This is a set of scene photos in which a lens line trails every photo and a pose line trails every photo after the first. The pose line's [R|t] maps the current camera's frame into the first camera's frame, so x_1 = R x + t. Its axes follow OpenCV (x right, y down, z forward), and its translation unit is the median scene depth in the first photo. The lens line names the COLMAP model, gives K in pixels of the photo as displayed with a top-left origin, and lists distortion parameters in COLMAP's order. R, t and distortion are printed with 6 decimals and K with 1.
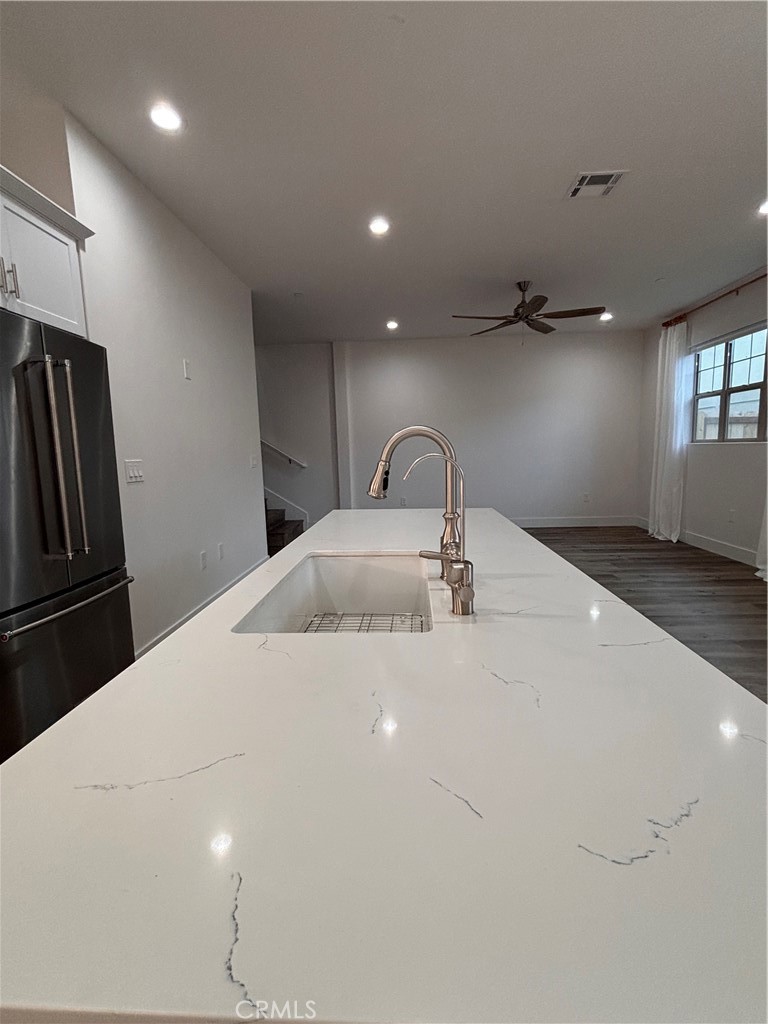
lens RADIAL K [[467.8, 0, 384.9], [0, 467.8, 513.5], [0, 0, 1]] dist [0.002781, 0.000023]
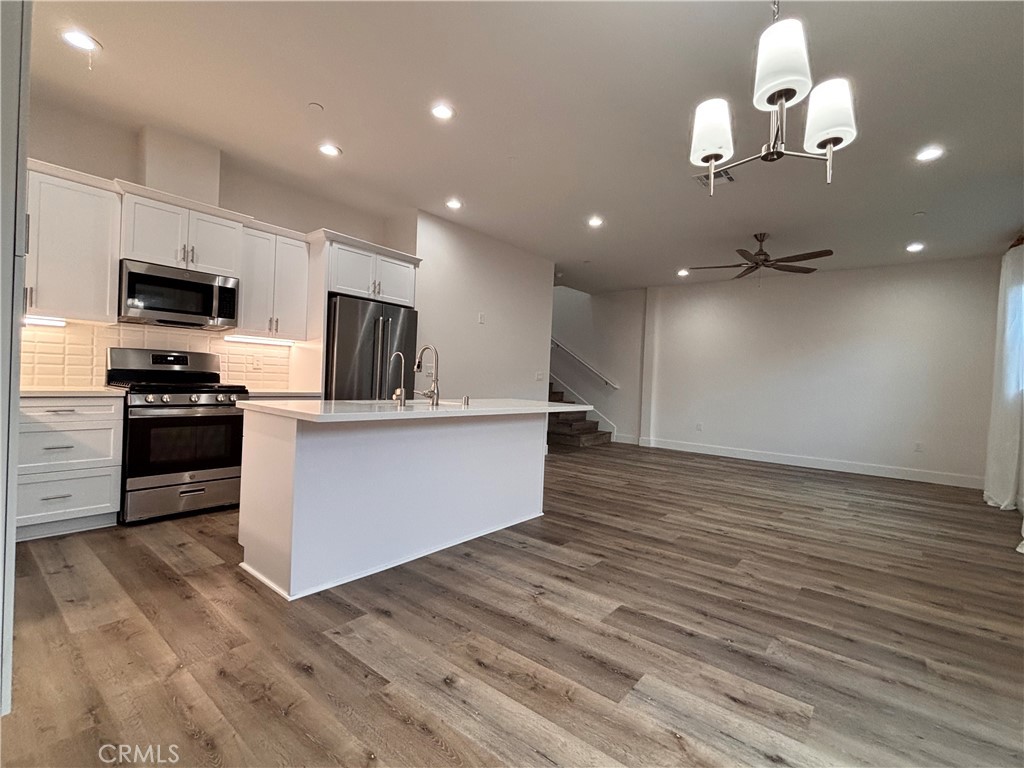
lens RADIAL K [[467.8, 0, 513.8], [0, 467.8, 384.7], [0, 0, 1]] dist [0.002781, 0.000023]
pose [[0.804249, 0.066817, -0.590524, 0.509515], [-0.143118, 0.986191, -0.083331, 0.046938], [0.576802, 0.151533, 0.802706, -0.202305]]
